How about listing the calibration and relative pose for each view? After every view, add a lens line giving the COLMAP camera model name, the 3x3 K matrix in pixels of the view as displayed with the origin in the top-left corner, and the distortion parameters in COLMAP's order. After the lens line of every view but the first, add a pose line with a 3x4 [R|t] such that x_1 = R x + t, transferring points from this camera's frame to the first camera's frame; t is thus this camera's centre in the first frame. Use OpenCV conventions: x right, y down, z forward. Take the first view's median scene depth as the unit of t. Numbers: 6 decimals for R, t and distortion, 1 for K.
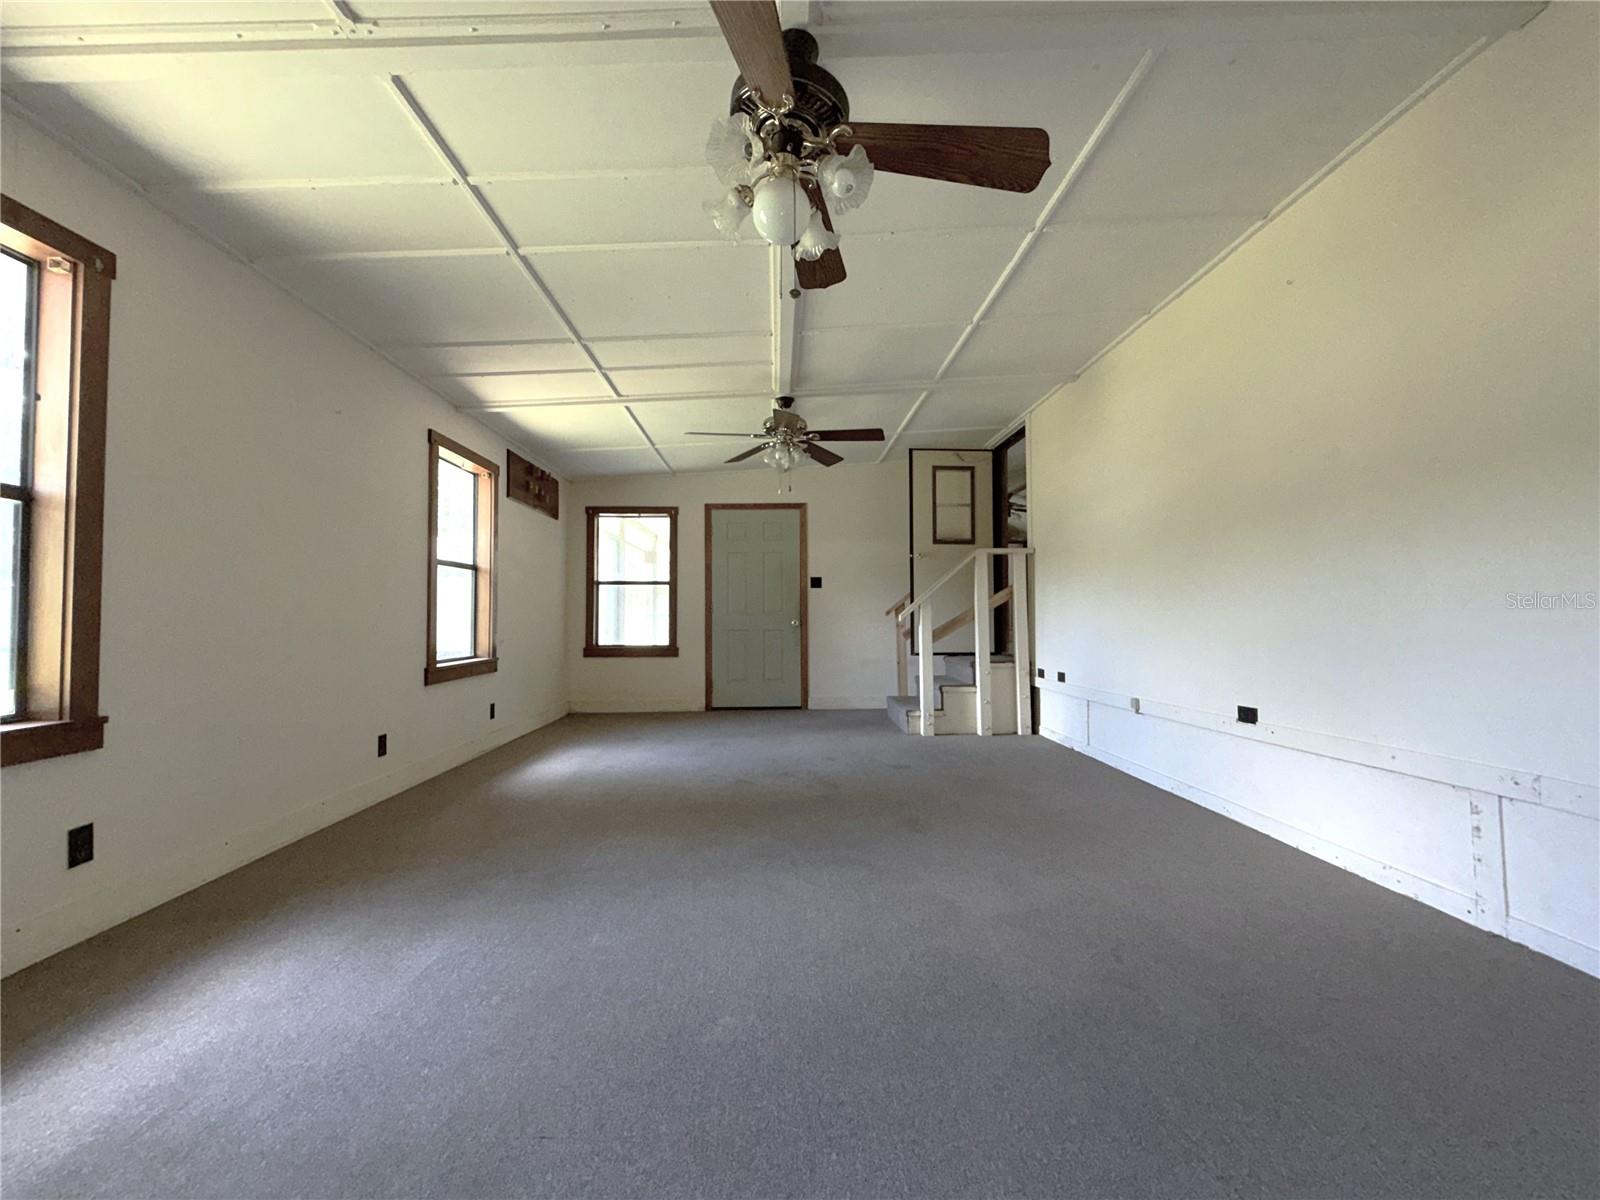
lens RADIAL K [[640.4, 0, 797.5], [0, 640.4, 597.6], [0, 0, 1]] dist [0.000486, -0.000103]
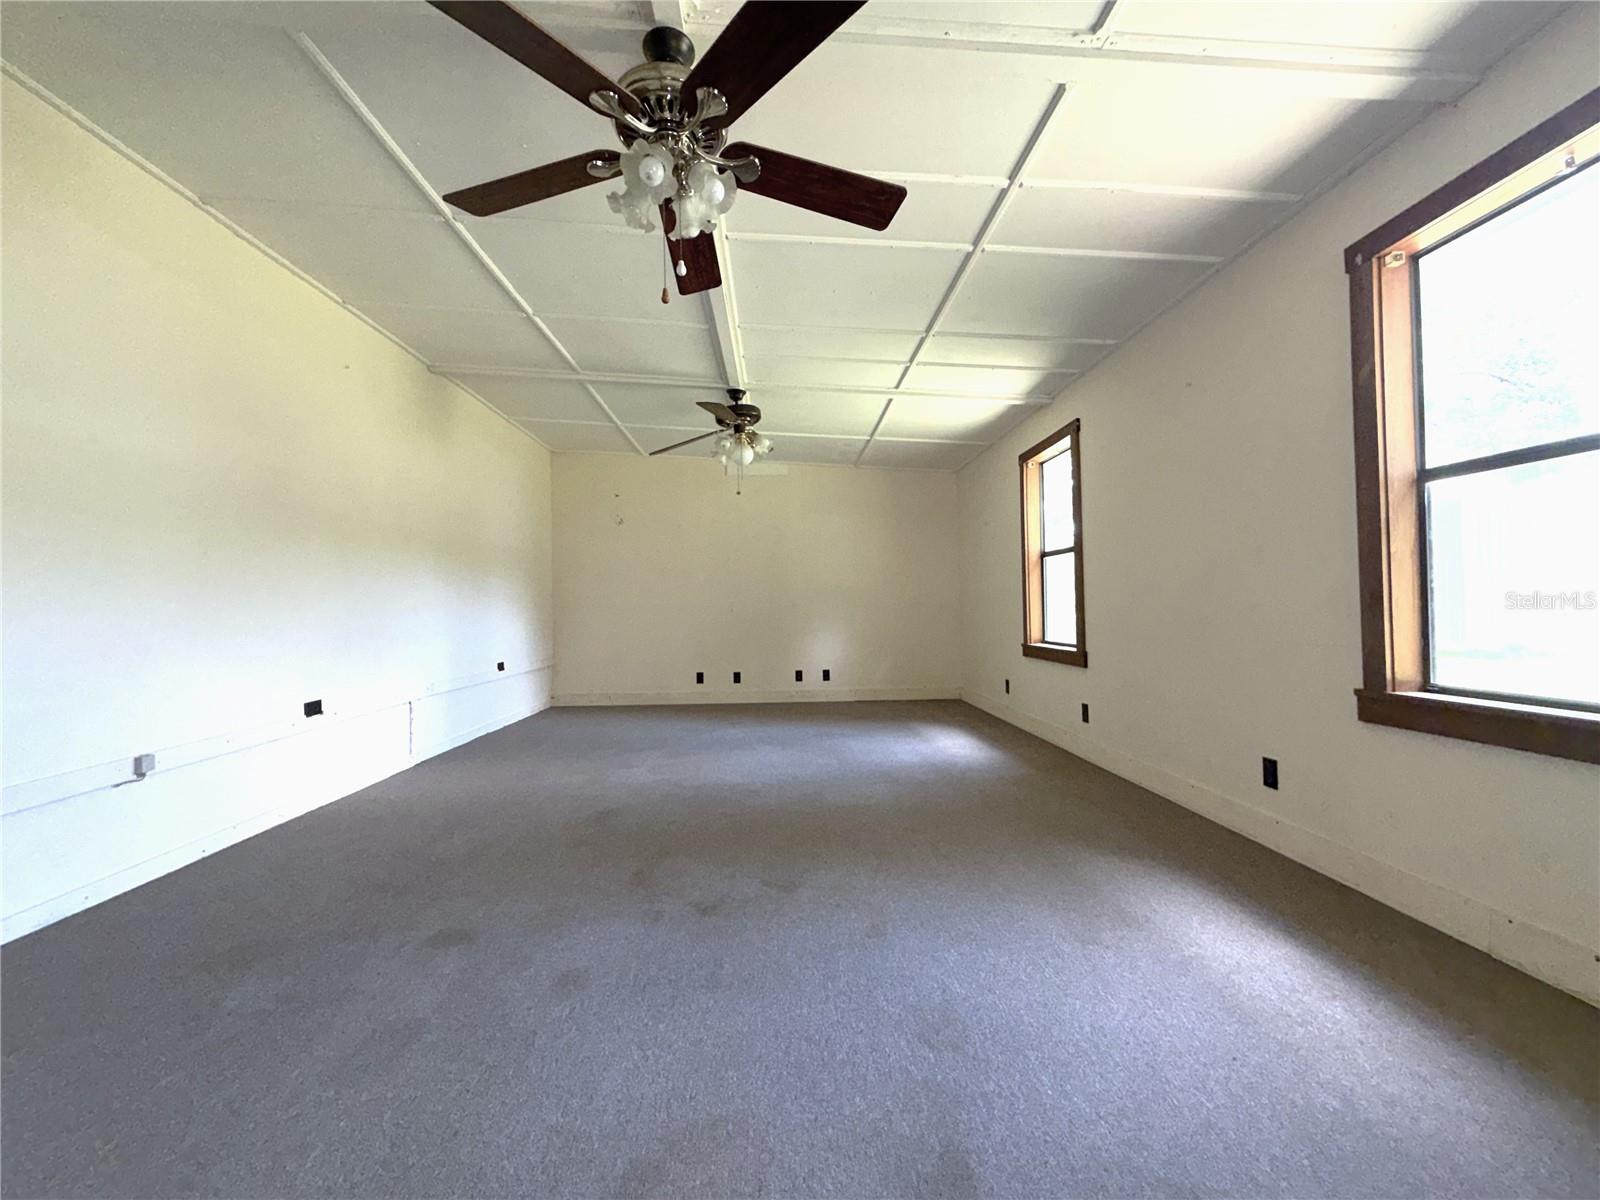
lens RADIAL K [[640.4, 0, 797.5], [0, 640.4, 597.6], [0, 0, 1]] dist [0.000486, -0.000103]
pose [[-0.999744, 0.022509, -0.002473, -0.140545], [0.022608, 0.998377, -0.052264, 0.069715], [0.001292, -0.052307, -0.998630, 2.155281]]
